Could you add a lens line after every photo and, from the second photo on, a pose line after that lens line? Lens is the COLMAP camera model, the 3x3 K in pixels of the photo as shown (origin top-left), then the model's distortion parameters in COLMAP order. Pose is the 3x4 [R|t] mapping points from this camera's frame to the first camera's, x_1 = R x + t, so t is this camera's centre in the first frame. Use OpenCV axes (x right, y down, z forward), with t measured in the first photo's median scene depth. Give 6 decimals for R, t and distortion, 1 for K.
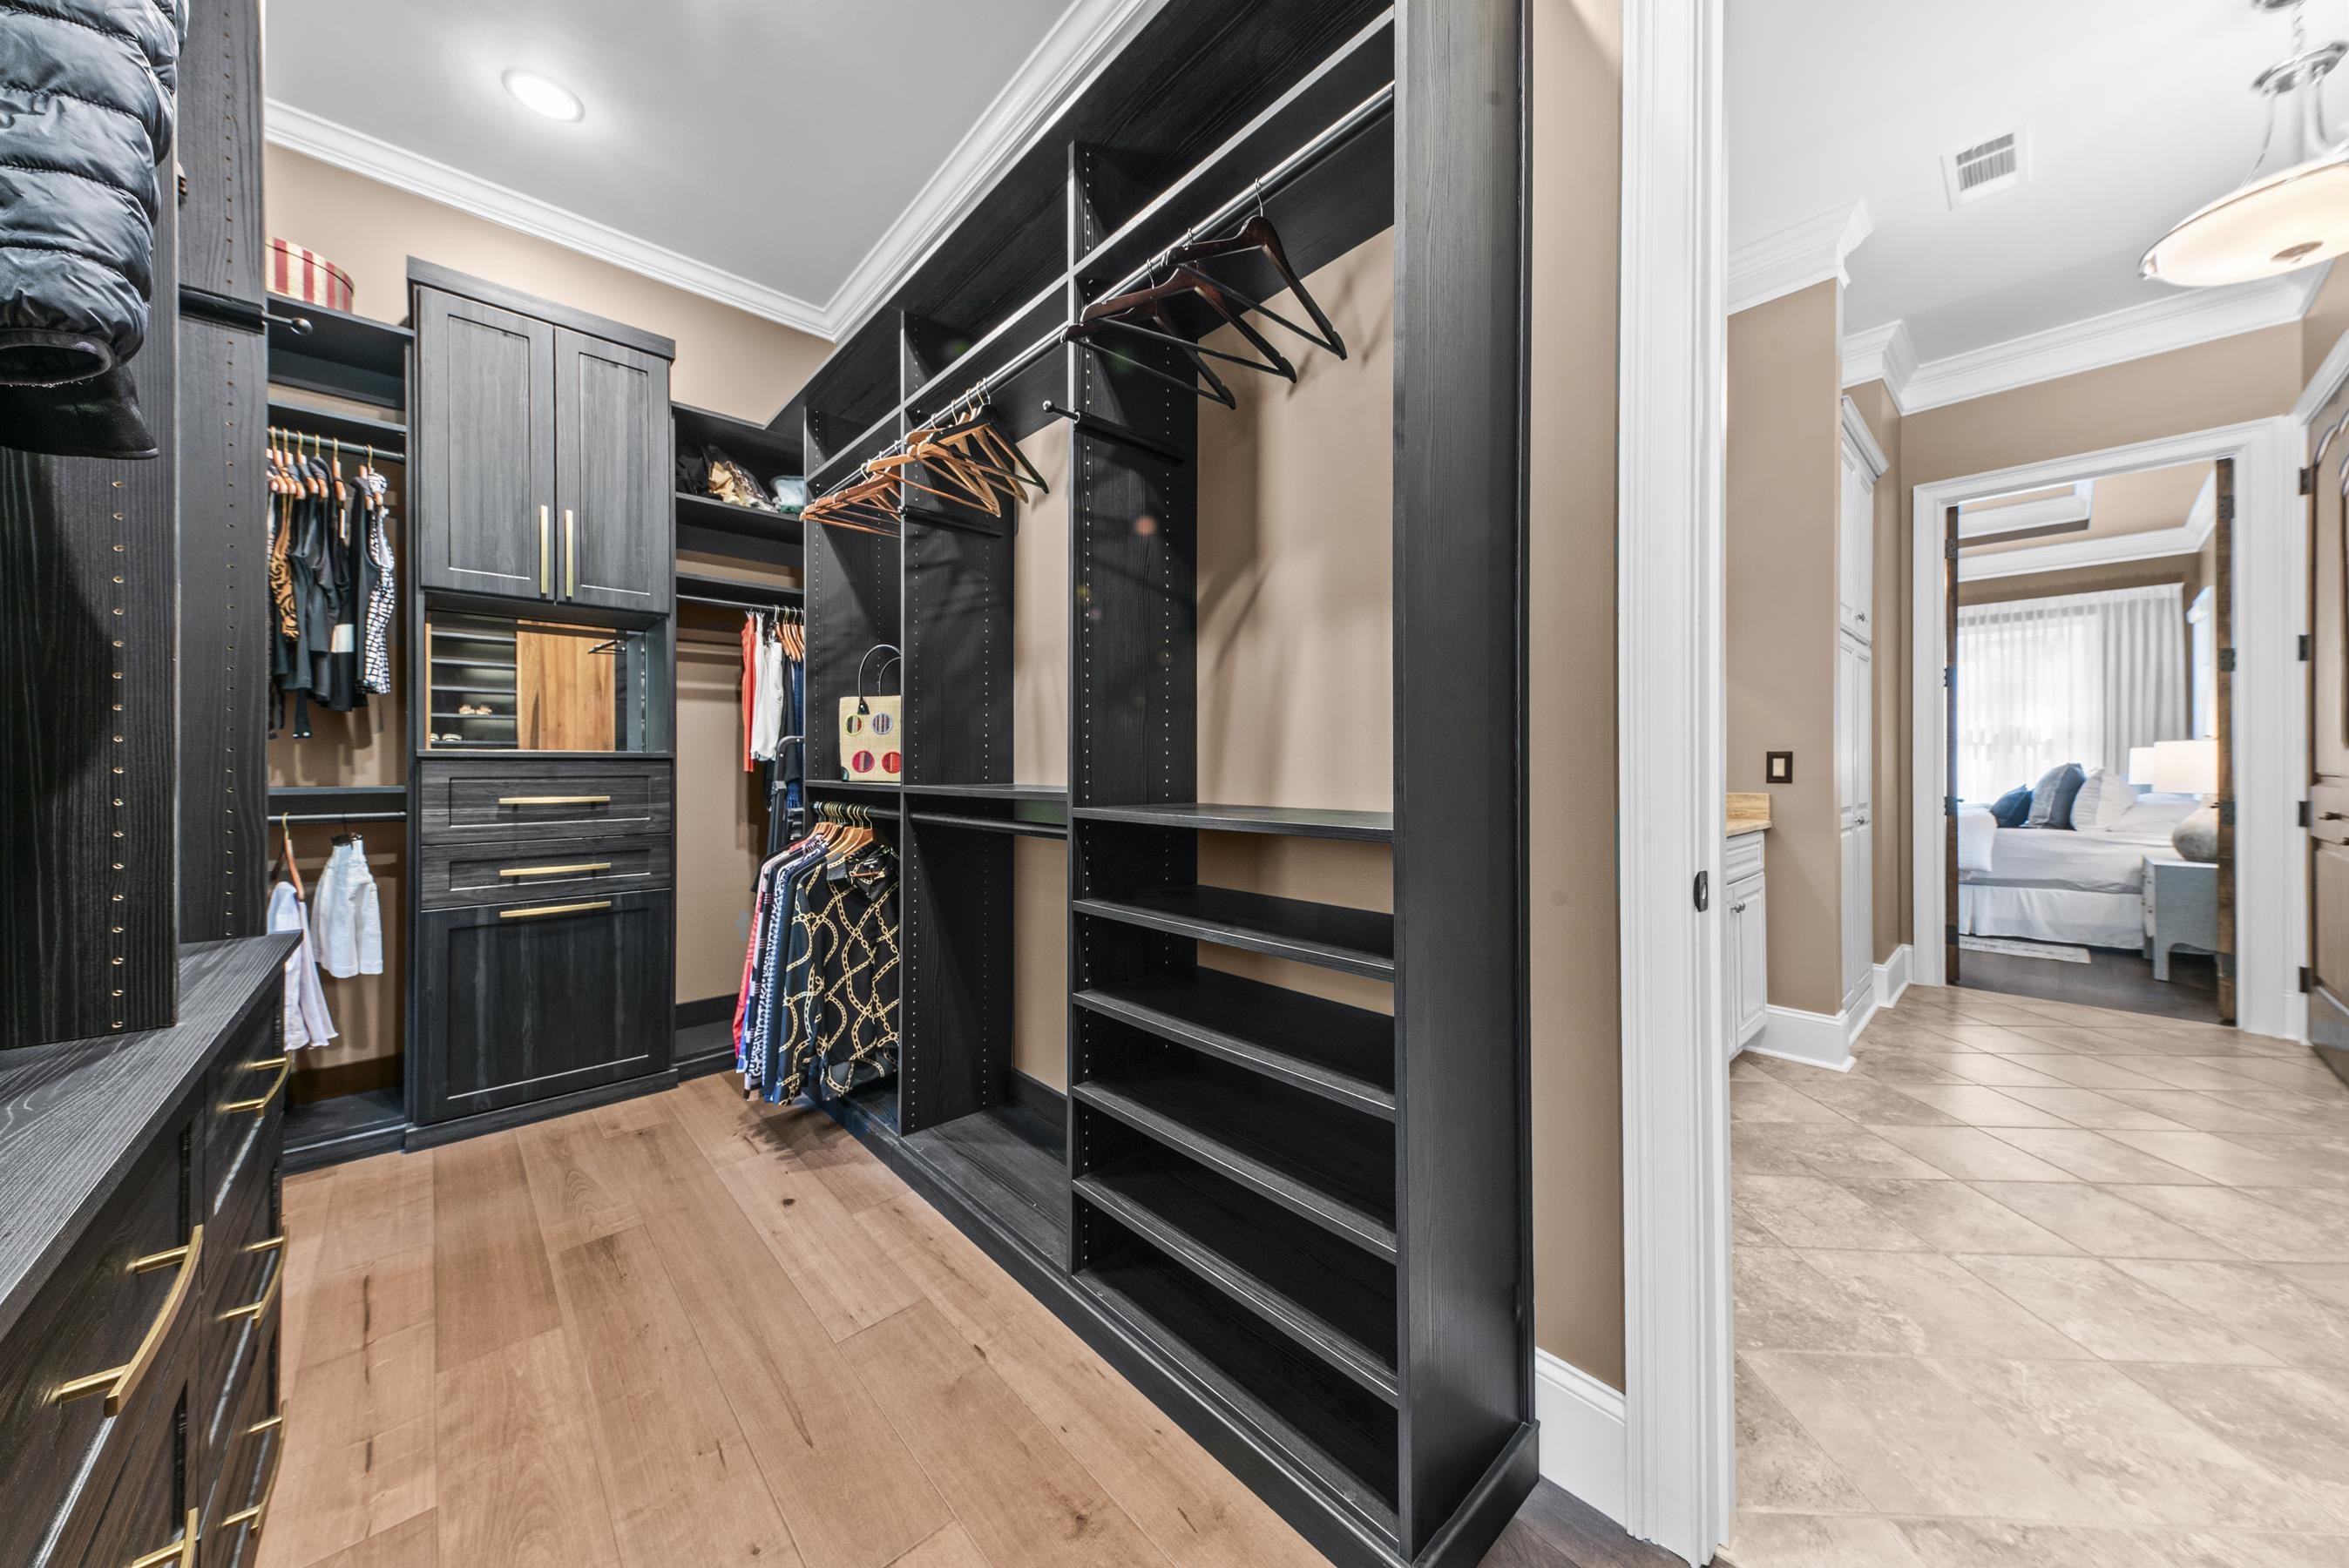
lens RADIAL K [[820.0, 0, 1157.5], [0, 820.0, 766.7], [0, 0, 1]] dist [0.004446, -0.000916]
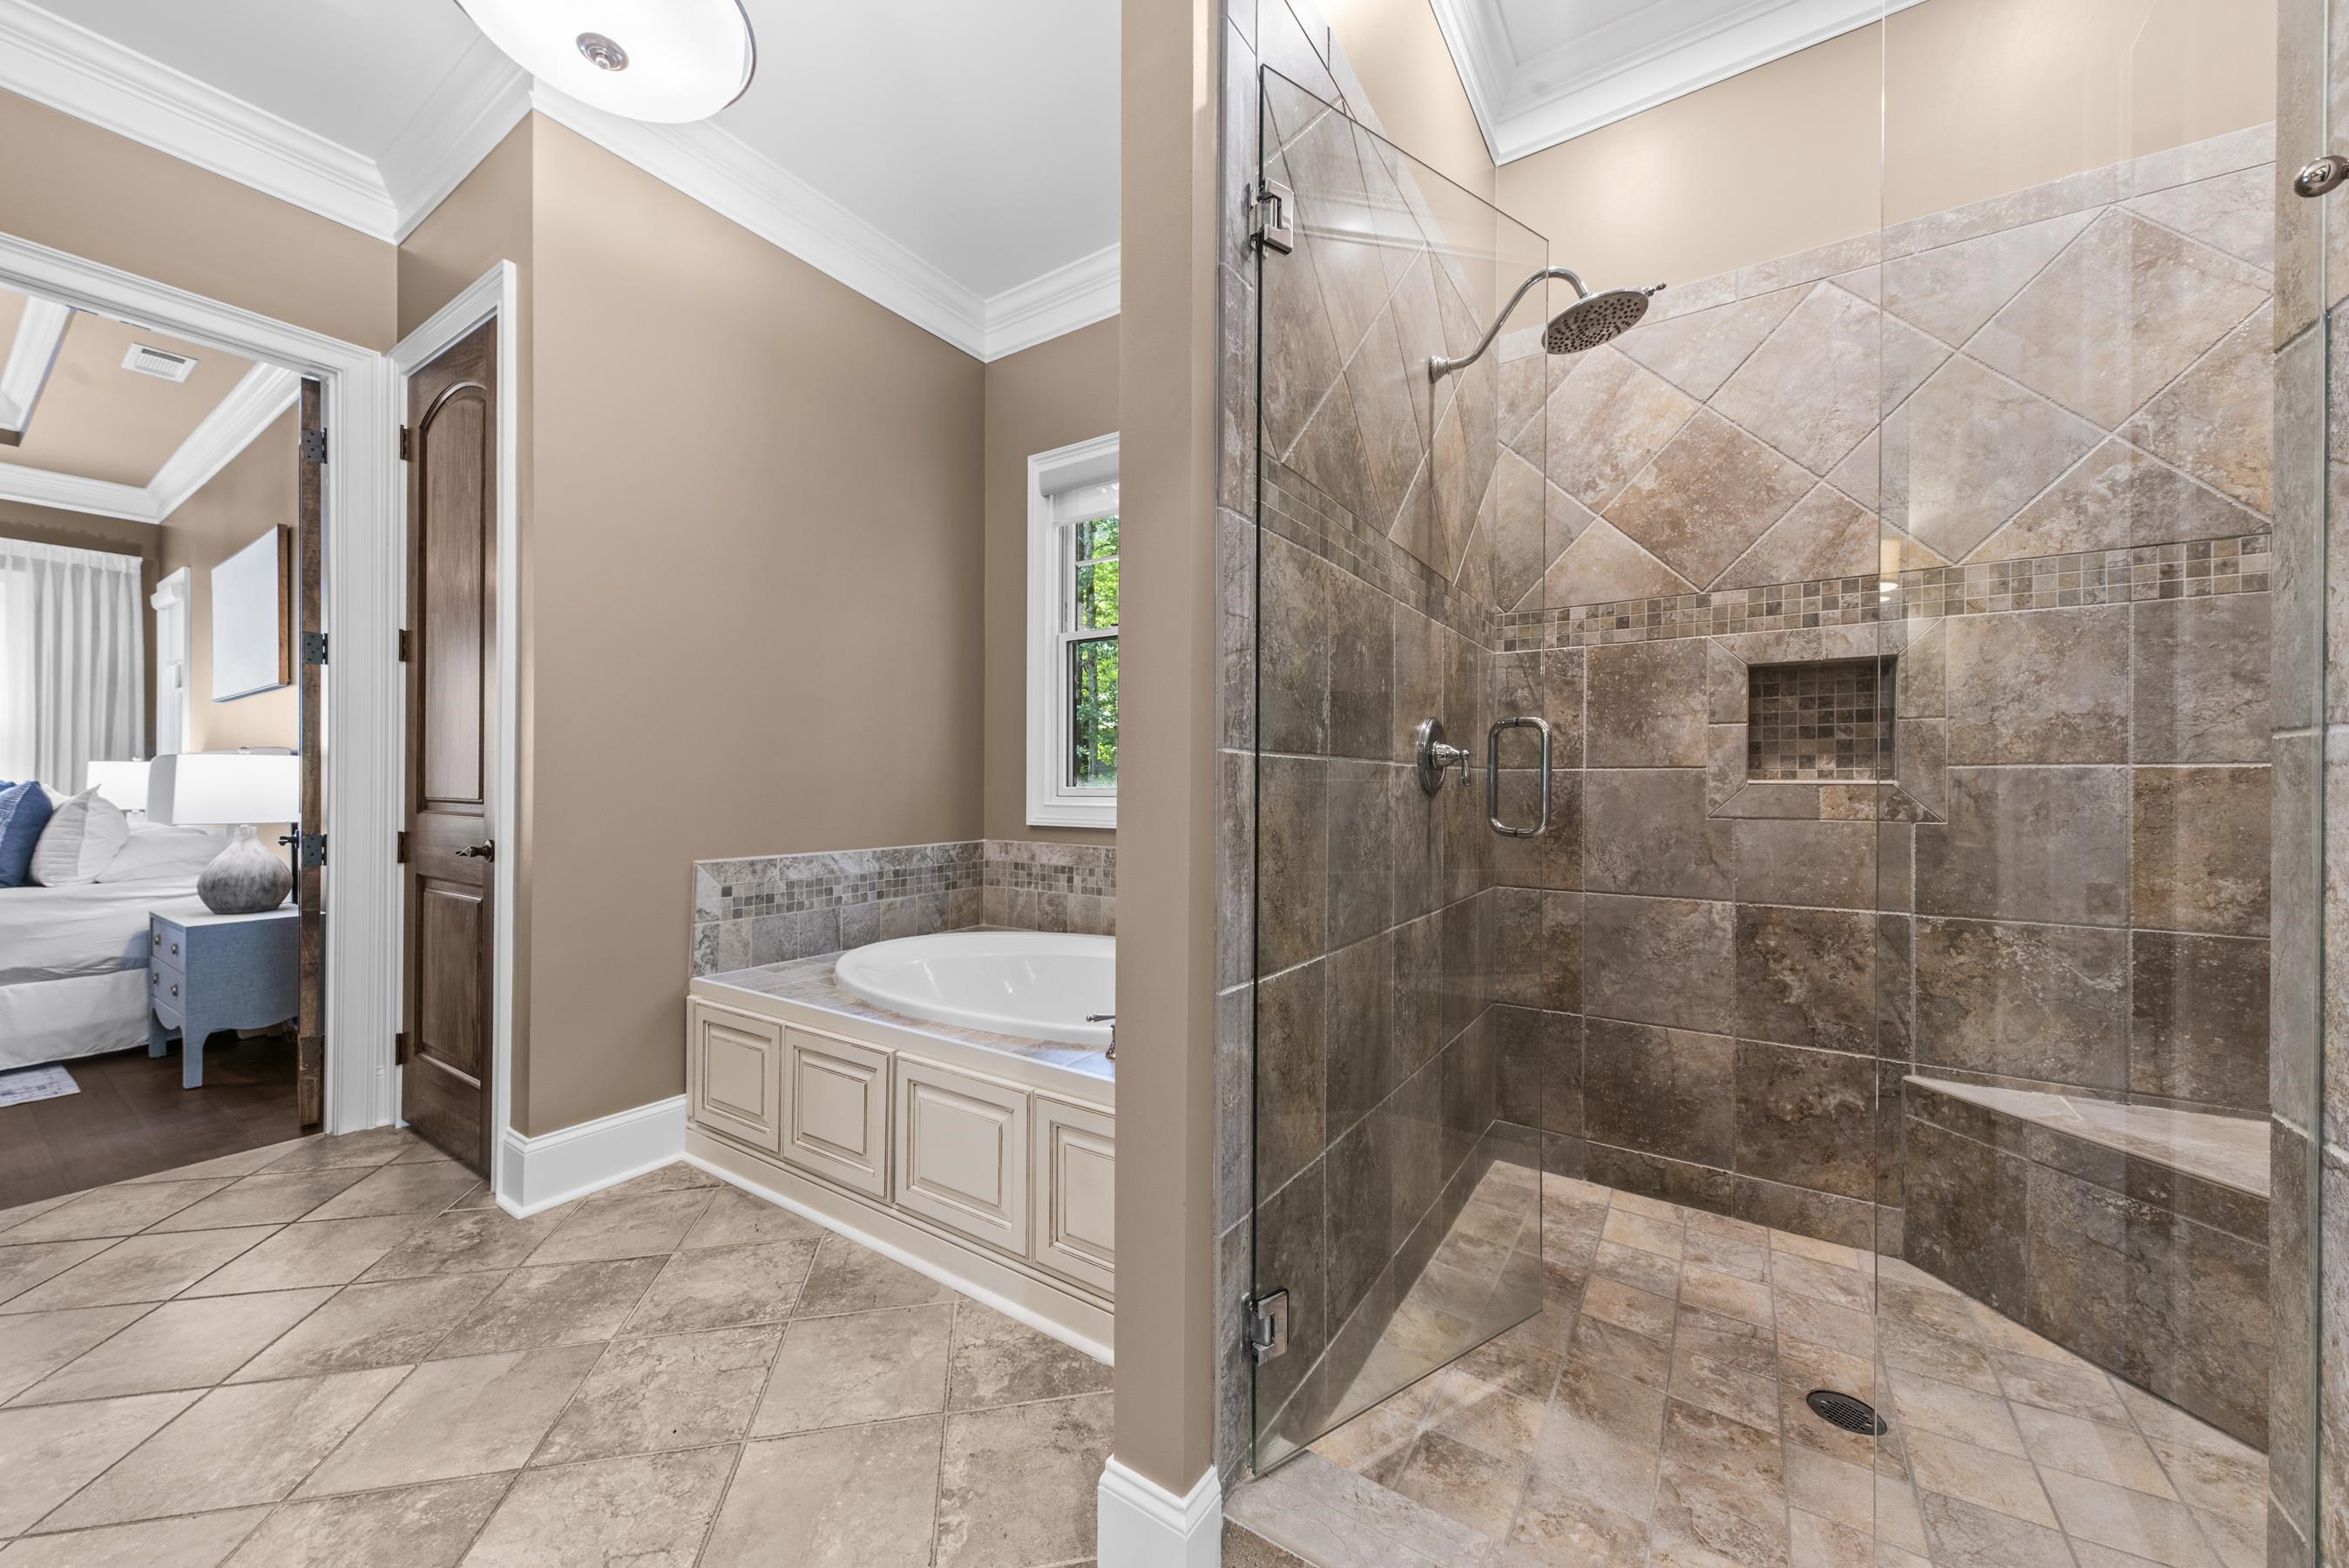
lens RADIAL K [[875.0, 0, 1195.4], [0, 875.0, 780.4], [0, 0, 1]] dist [0.003998, 0.000090]
pose [[-0.239215, 0.004103, 0.970958, 0.321248], [-0.002688, 0.999984, -0.004888, -0.006703], [-0.970963, -0.003779, -0.239200, 0.408201]]
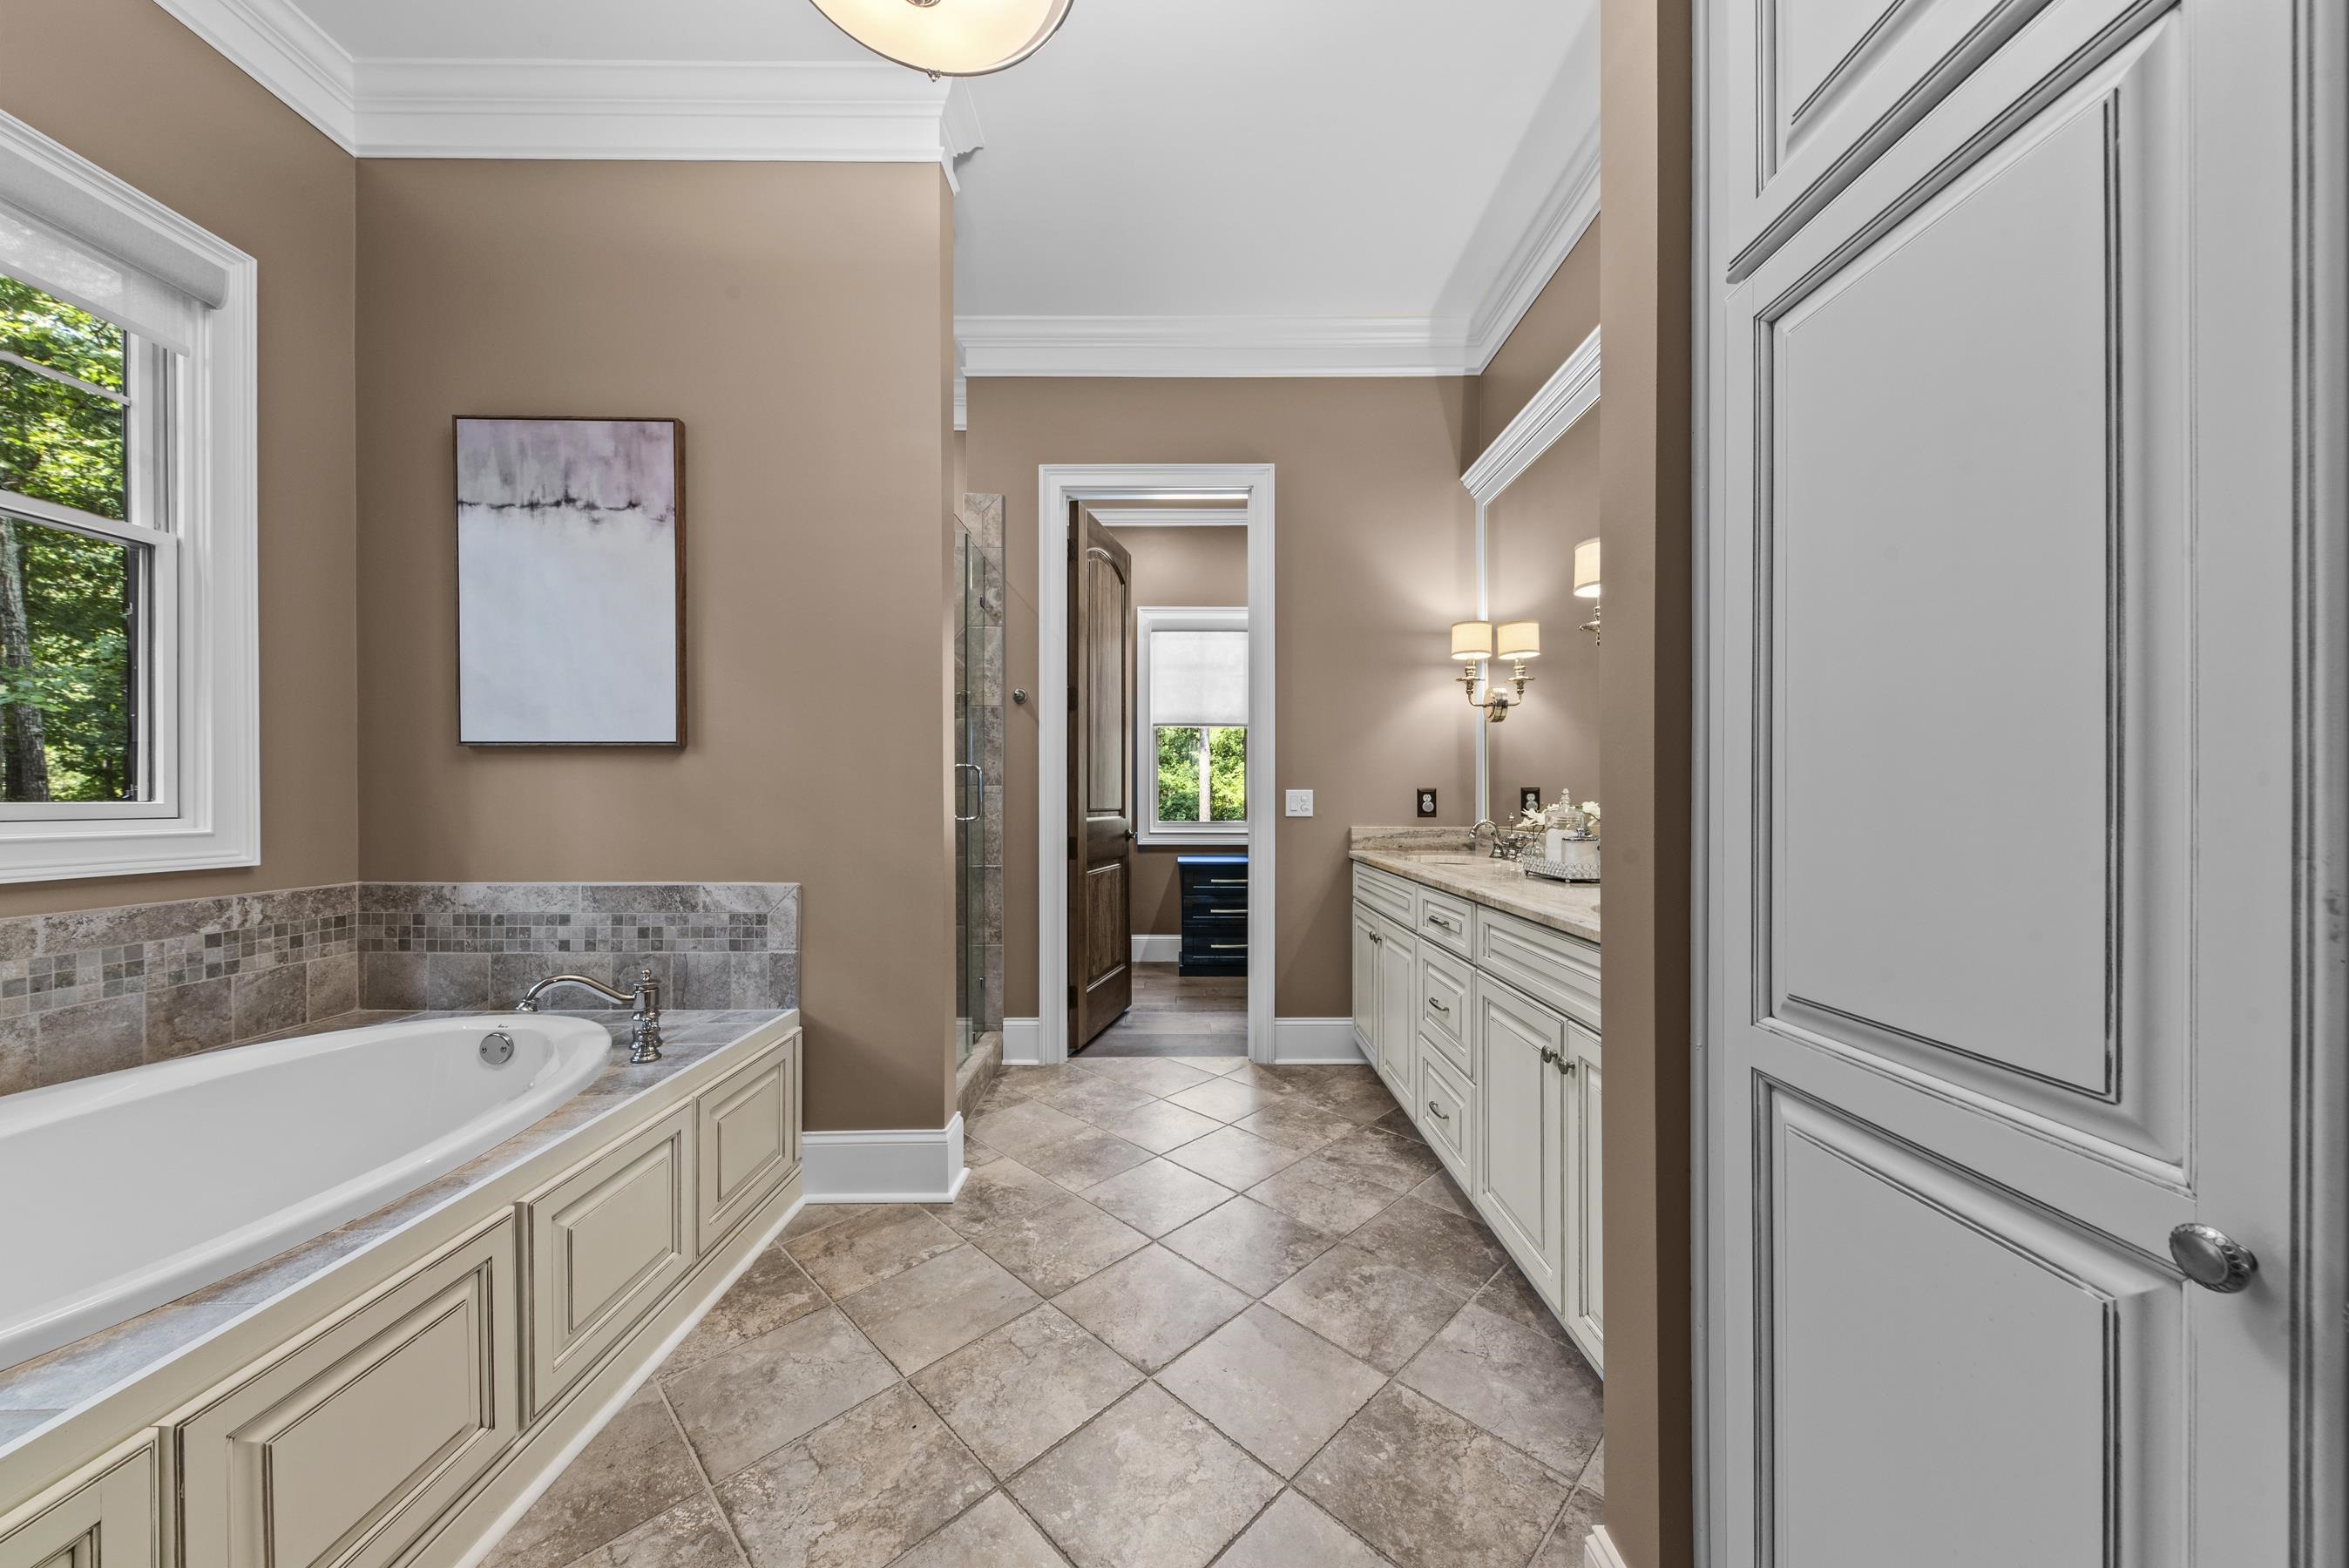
lens RADIAL K [[820.0, 0, 1175.5], [0, 820.0, 794.4], [0, 0, 1]] dist [0.004446, -0.000916]
pose [[-0.672107, -0.002577, -0.740450, 1.024280], [-0.002058, 0.999997, -0.001612, -0.008552], [0.740452, 0.000441, -0.672110, 0.930695]]
